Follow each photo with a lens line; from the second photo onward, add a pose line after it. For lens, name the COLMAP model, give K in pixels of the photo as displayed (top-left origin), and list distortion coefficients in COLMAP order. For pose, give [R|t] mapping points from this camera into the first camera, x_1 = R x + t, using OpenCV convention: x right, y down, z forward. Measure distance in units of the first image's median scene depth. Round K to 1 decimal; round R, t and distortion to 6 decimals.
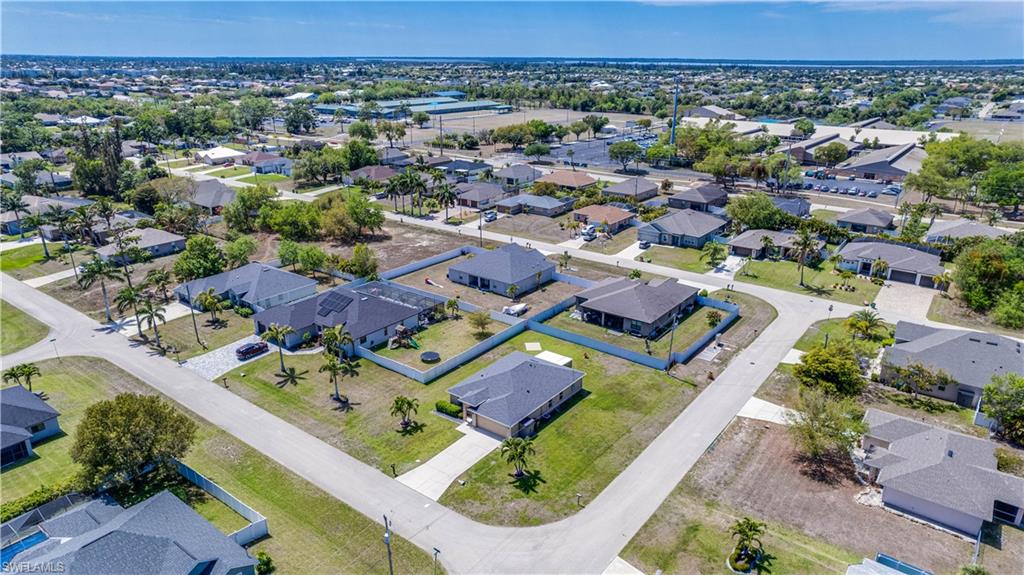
lens RADIAL K [[711.7, 0, 517.1], [0, 711.7, 287.5], [0, 0, 1]] dist [-0.020803, -0.000367]
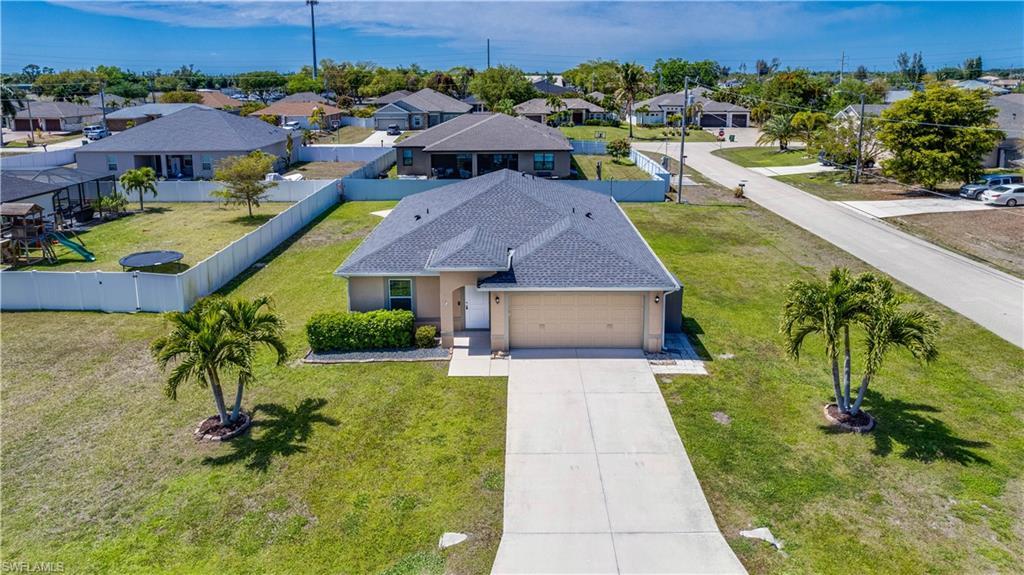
lens RADIAL K [[698.8, 0, 533.3], [0, 698.8, 180.3], [0, 0, 1]] dist [-0.012192, 0.002807]
pose [[0.790849, -0.106349, 0.602701, -0.172943], [0.222230, 0.967470, -0.120891, 0.139309], [-0.570239, 0.229545, 0.788756, 0.637006]]
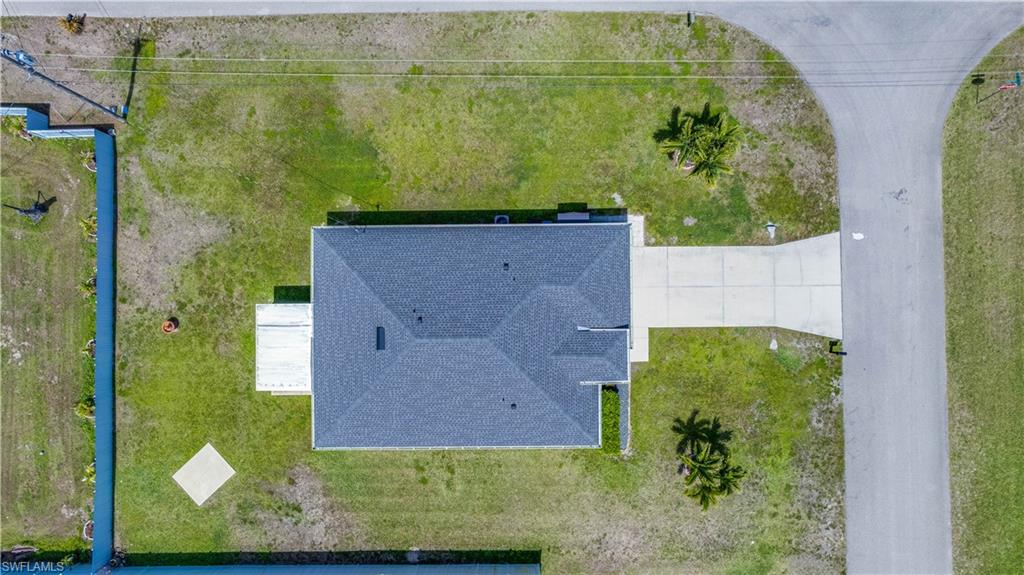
lens RADIAL K [[689.1, 0, 512.0], [0, 689.1, 287.5], [0, 0, 1]] dist [-0.040833, 0.060300]
pose [[-0.603348, -0.797405, 0.010786, -0.000172], [0.259129, -0.183240, 0.948301, -0.200092], [-0.754204, 0.574950, 0.317188, 0.746080]]
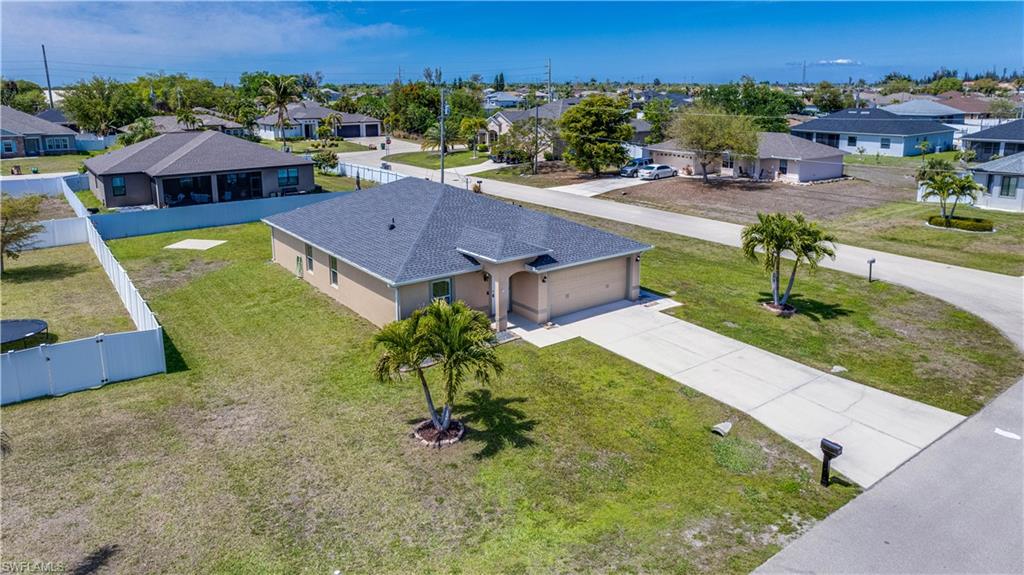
lens RADIAL K [[680.7, 0, 520.7], [0, 680.7, 218.7], [0, 0, 1]] dist [-0.004637, 0.001302]
pose [[0.266502, -0.199516, 0.942958, -0.290583], [0.340333, 0.934800, 0.101604, 0.096324], [-0.901749, 0.293842, 0.317028, 0.749100]]
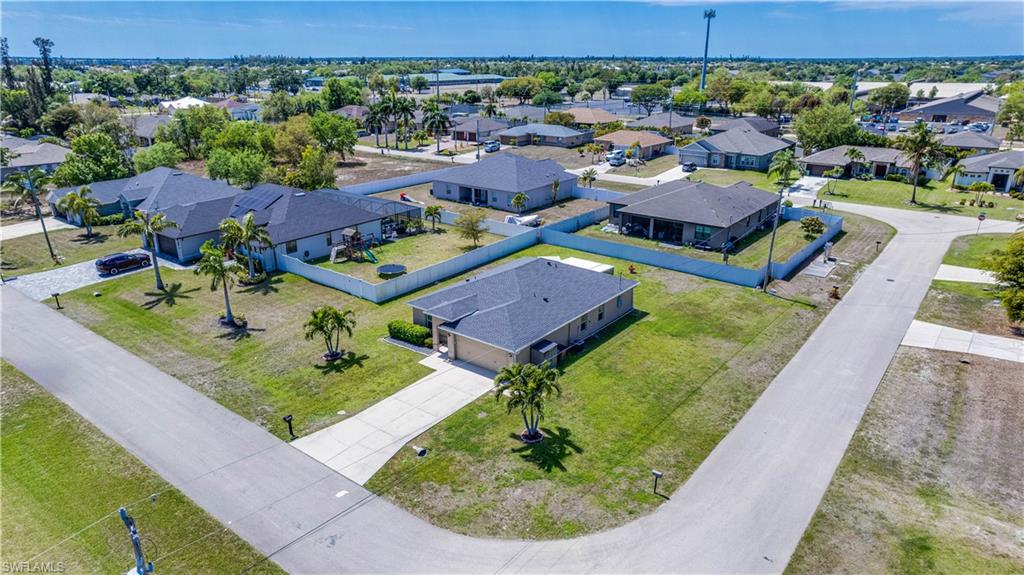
lens RADIAL K [[689.1, 0, 512.0], [0, 689.1, 287.5], [0, 0, 1]] dist [-0.040833, 0.060300]
pose [[0.999818, -0.003728, -0.018700, -0.001111], [0.003461, 0.999892, -0.014310, 0.122244], [0.018751, 0.014242, 0.999723, 0.375466]]
